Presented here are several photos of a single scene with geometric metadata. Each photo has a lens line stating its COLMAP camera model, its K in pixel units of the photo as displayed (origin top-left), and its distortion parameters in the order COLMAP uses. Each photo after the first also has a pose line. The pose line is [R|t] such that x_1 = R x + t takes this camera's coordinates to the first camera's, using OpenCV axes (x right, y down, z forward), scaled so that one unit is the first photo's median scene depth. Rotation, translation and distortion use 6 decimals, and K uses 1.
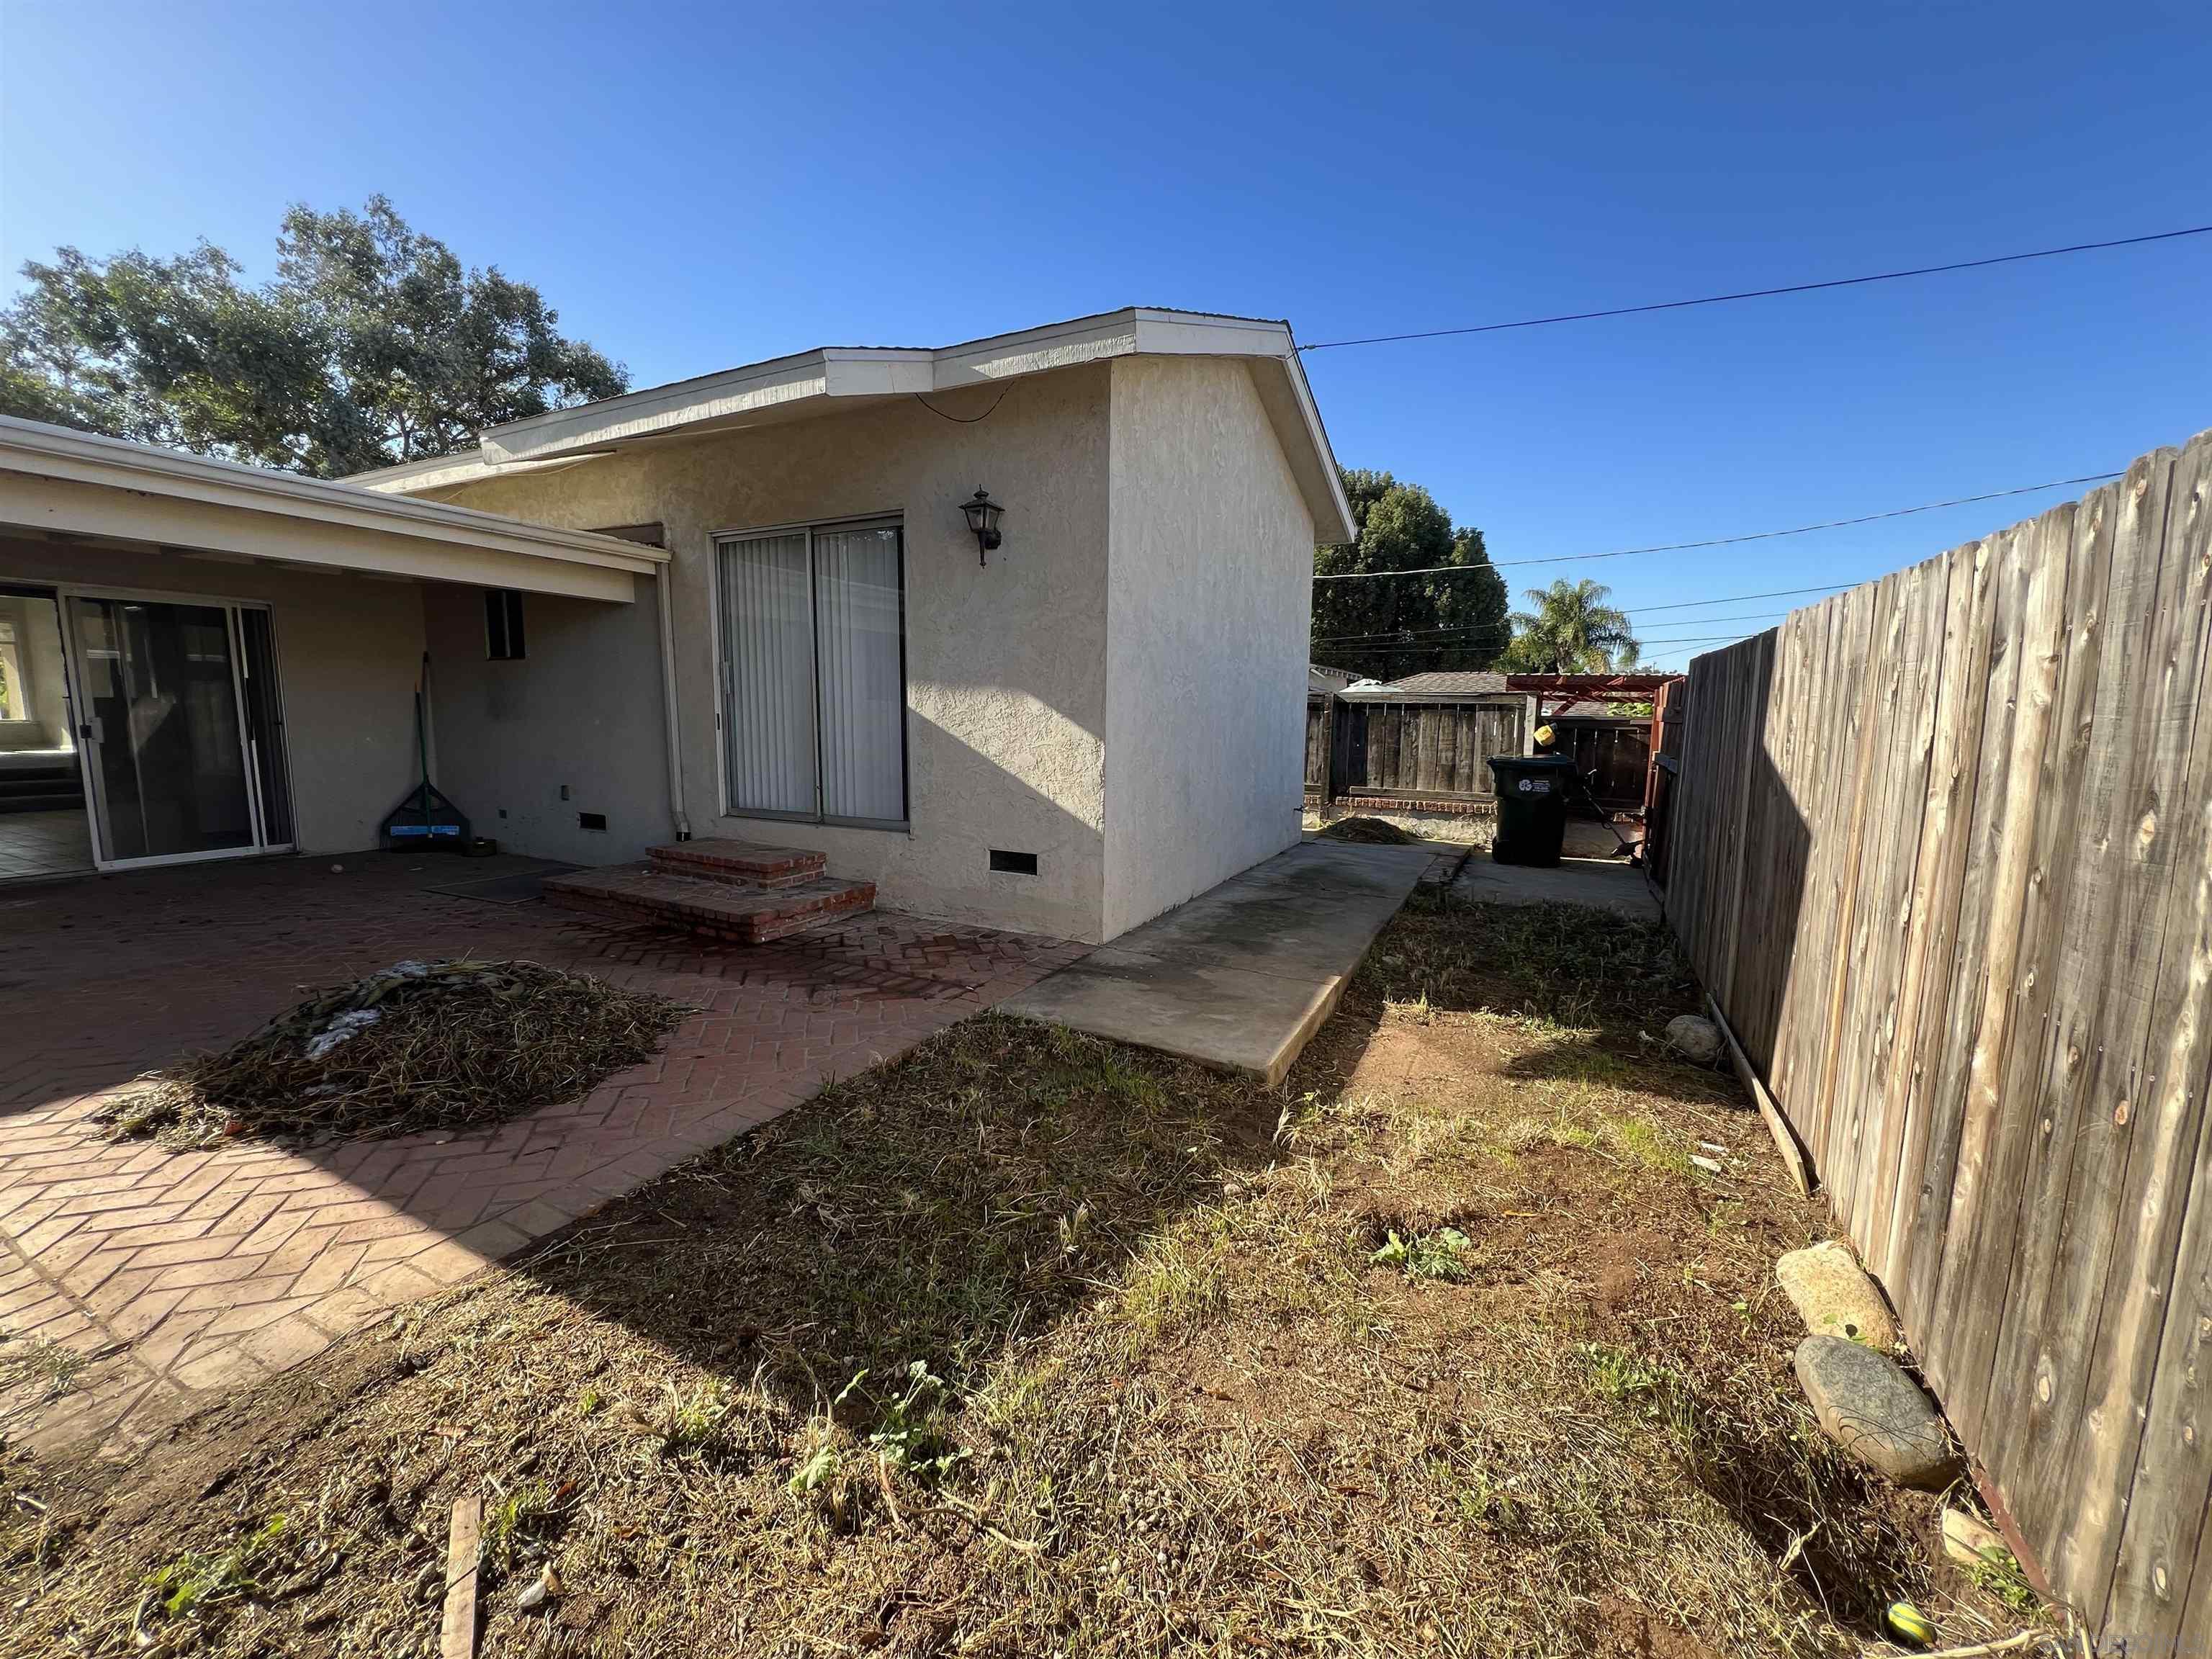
lens RADIAL K [[884.2, 0, 1102.5], [0, 884.2, 826.0], [0, 0, 1]] dist [-0.001121, 0.000606]
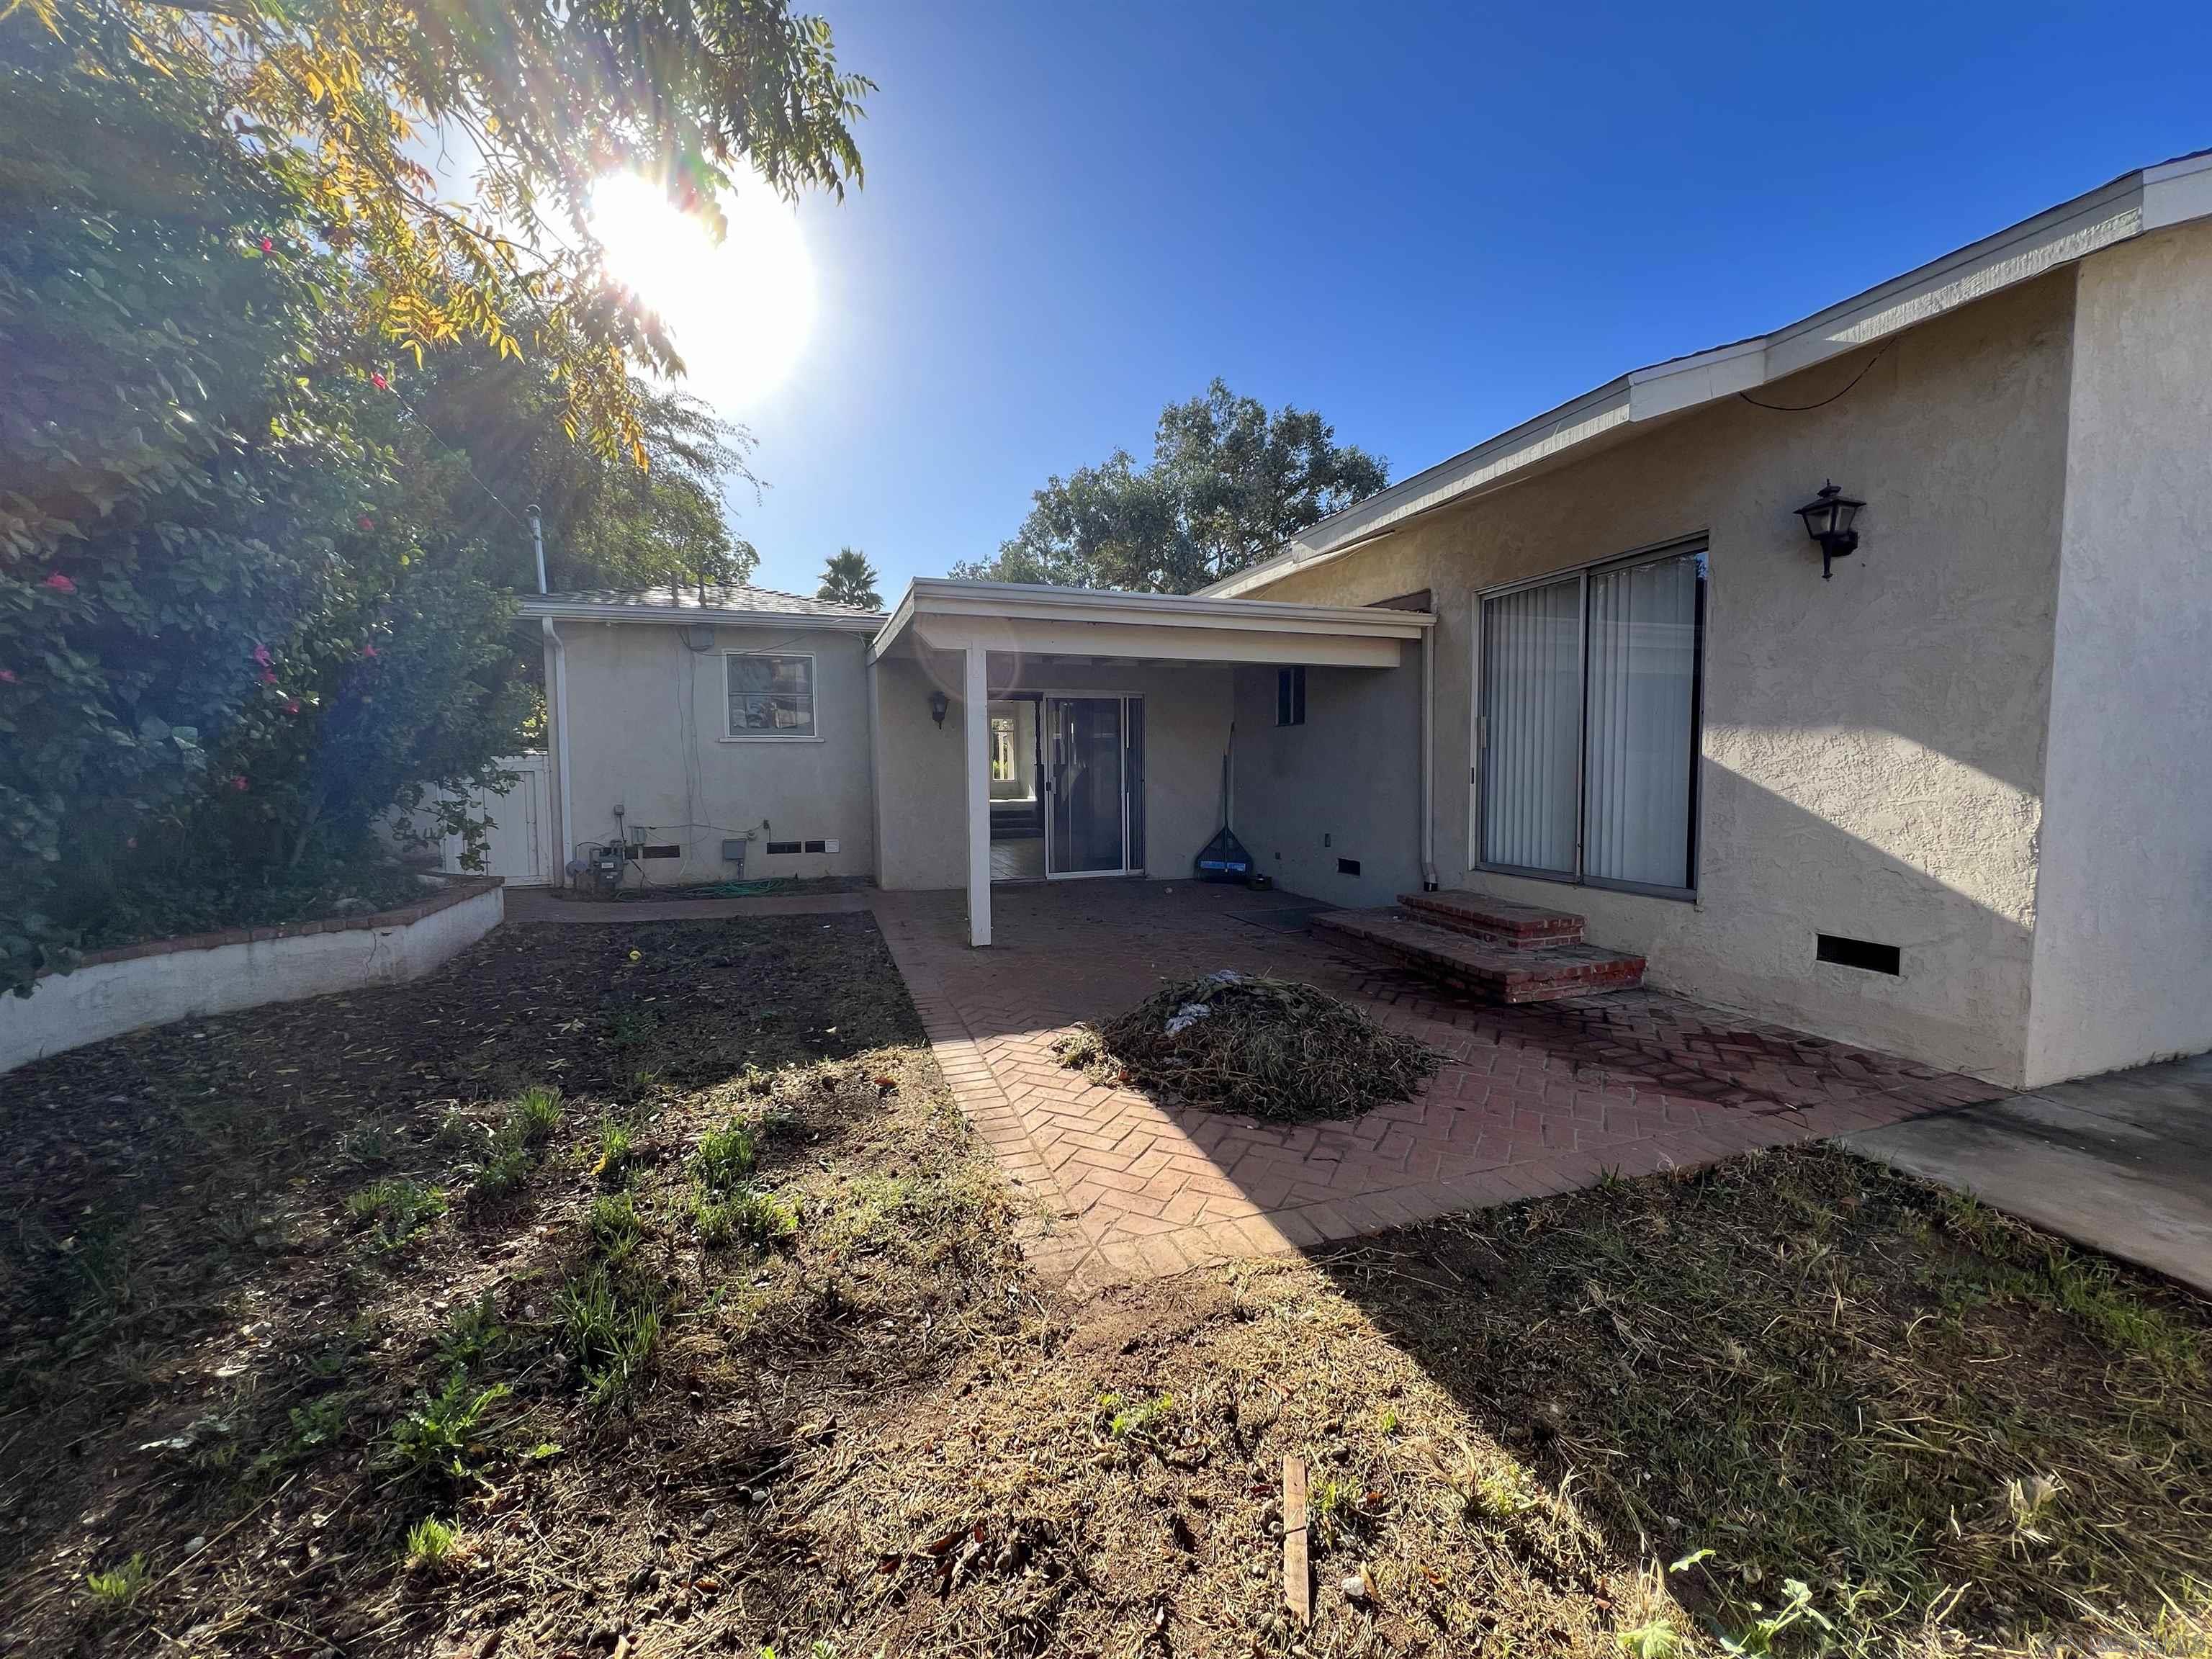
lens RADIAL K [[884.2, 0, 1102.6], [0, 884.2, 825.7], [0, 0, 1]] dist [-0.001121, 0.000606]
pose [[0.716719, 0.030130, -0.696710, -0.056025], [-0.074180, 0.996692, -0.033207, 0.005835], [0.693405, 0.075482, 0.716583, -0.015510]]
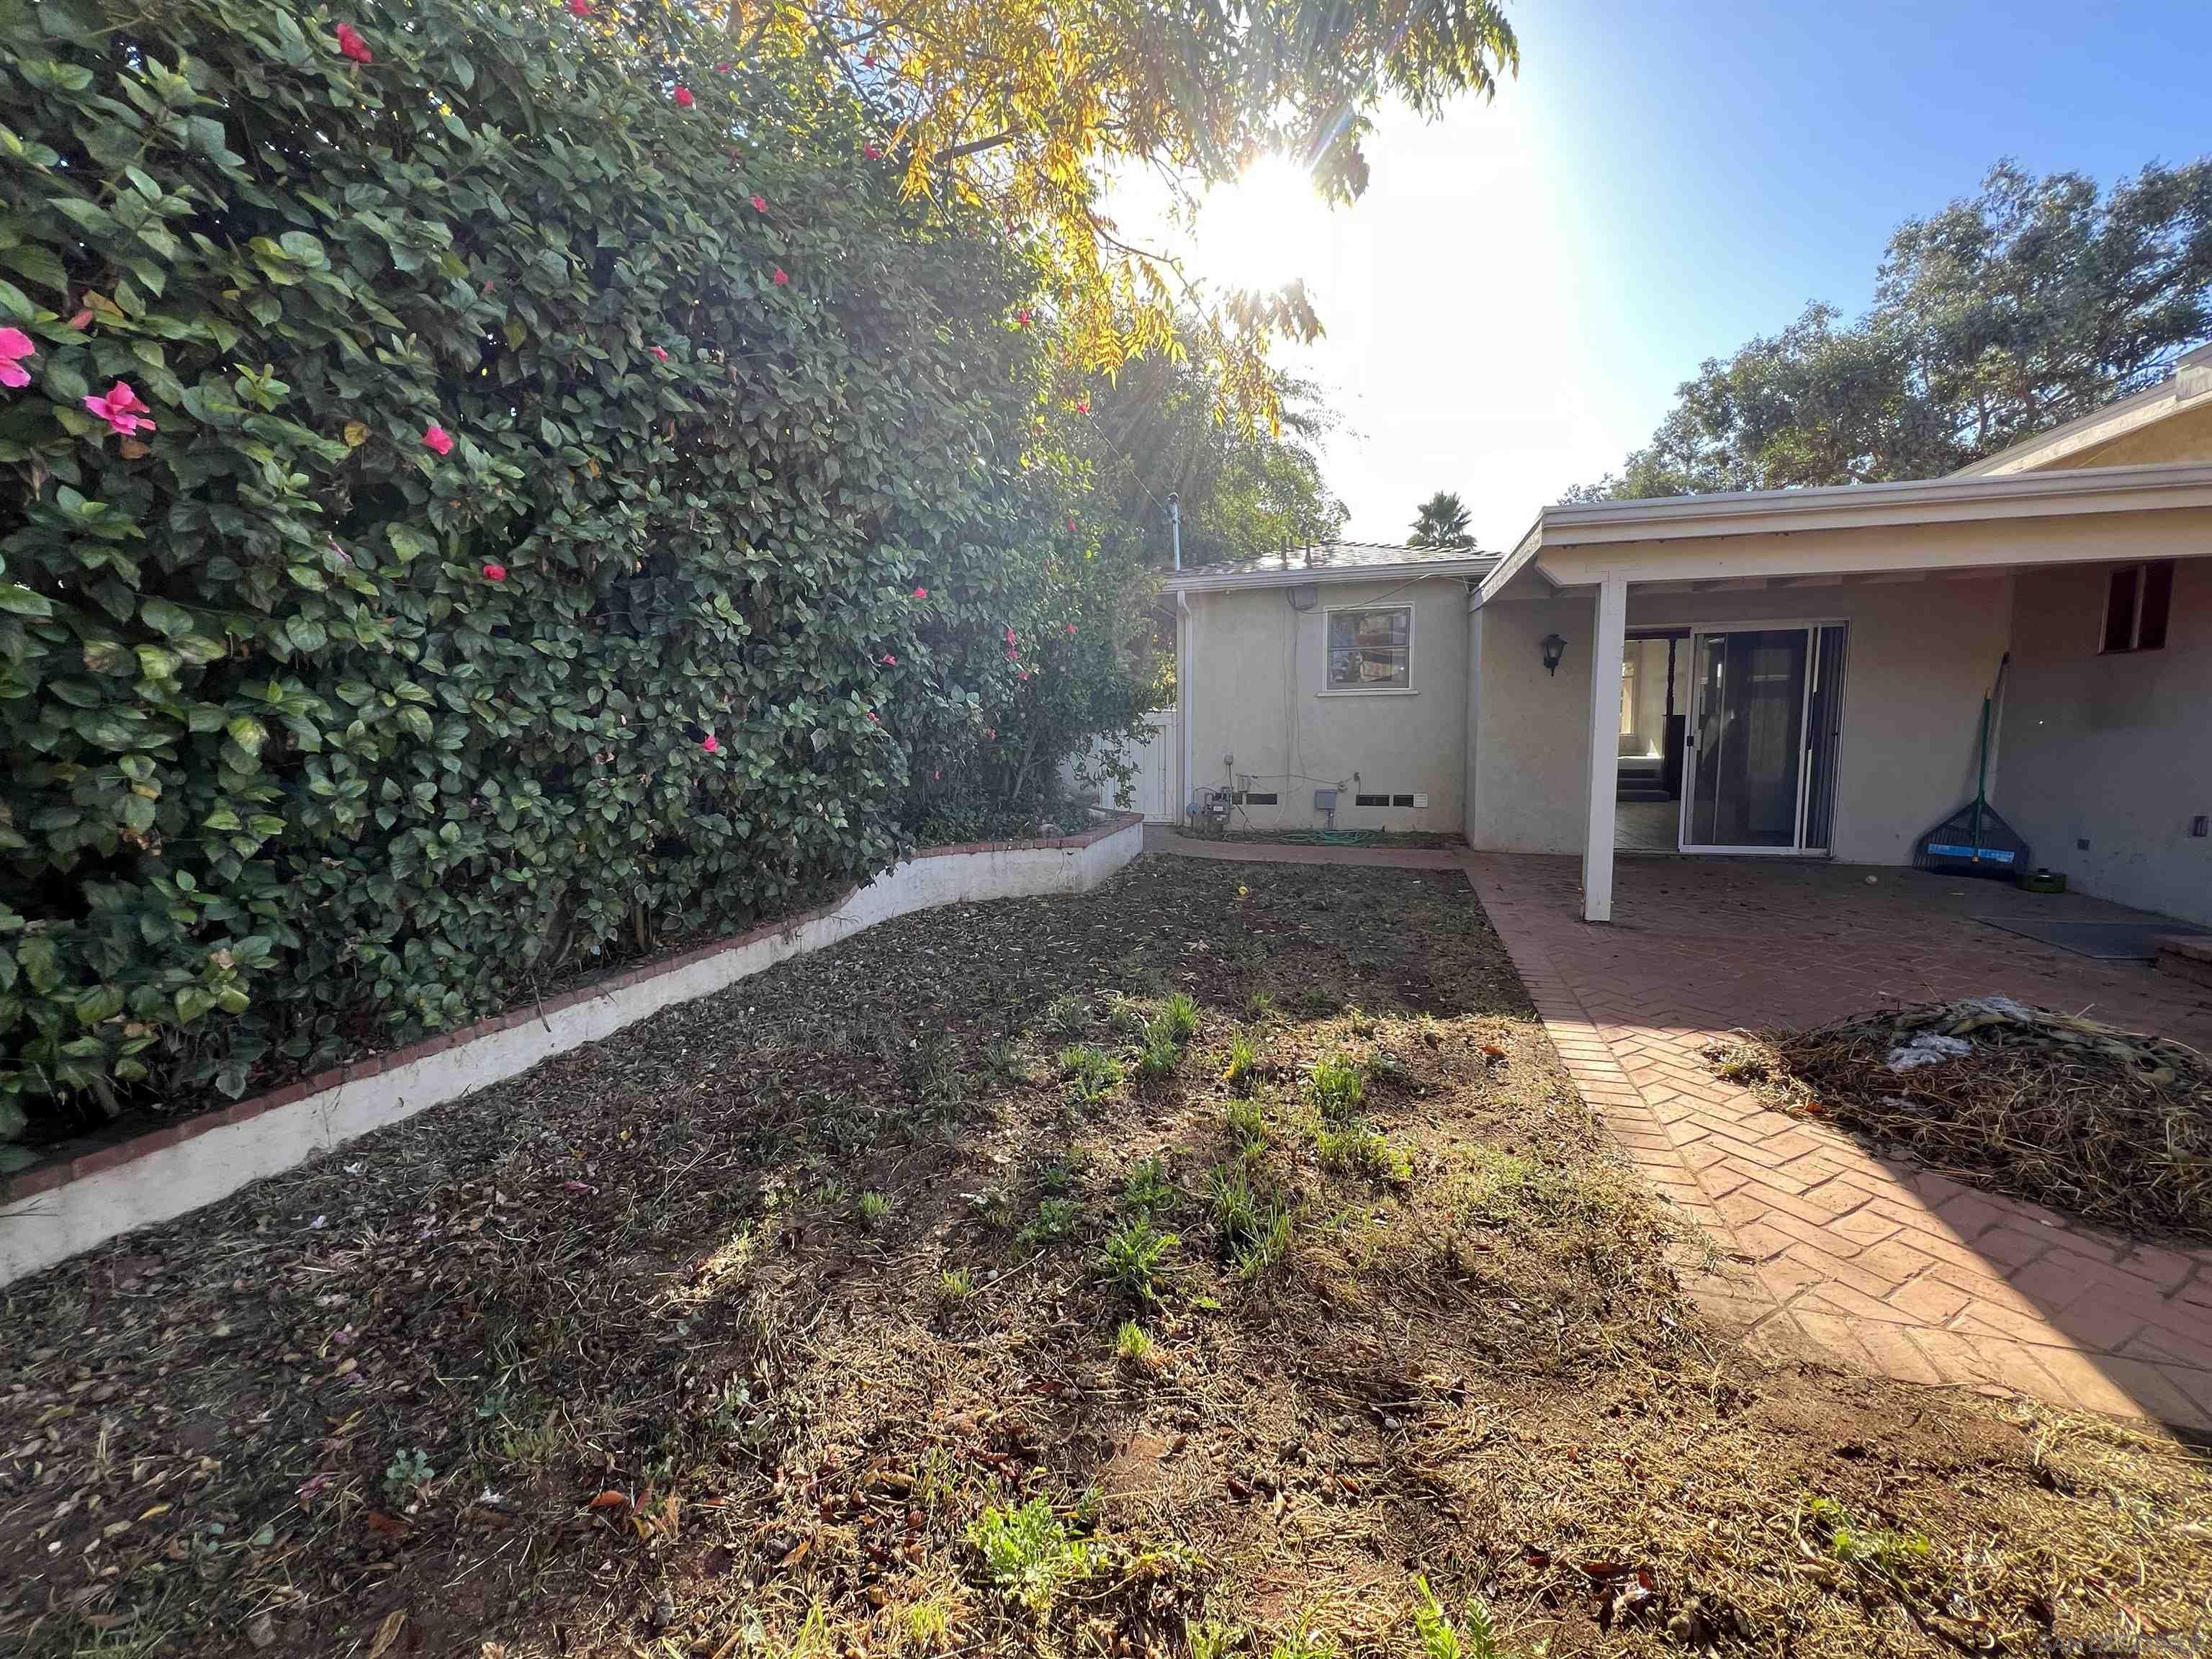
lens RADIAL K [[884.2, 0, 1105.3], [0, 884.2, 827.1], [0, 0, 1]] dist [-0.001121, 0.000606]
pose [[0.174203, 0.098484, -0.979773, -0.086113], [-0.111875, 0.990523, 0.079673, 0.012276], [0.978334, 0.095733, 0.183570, -0.053442]]
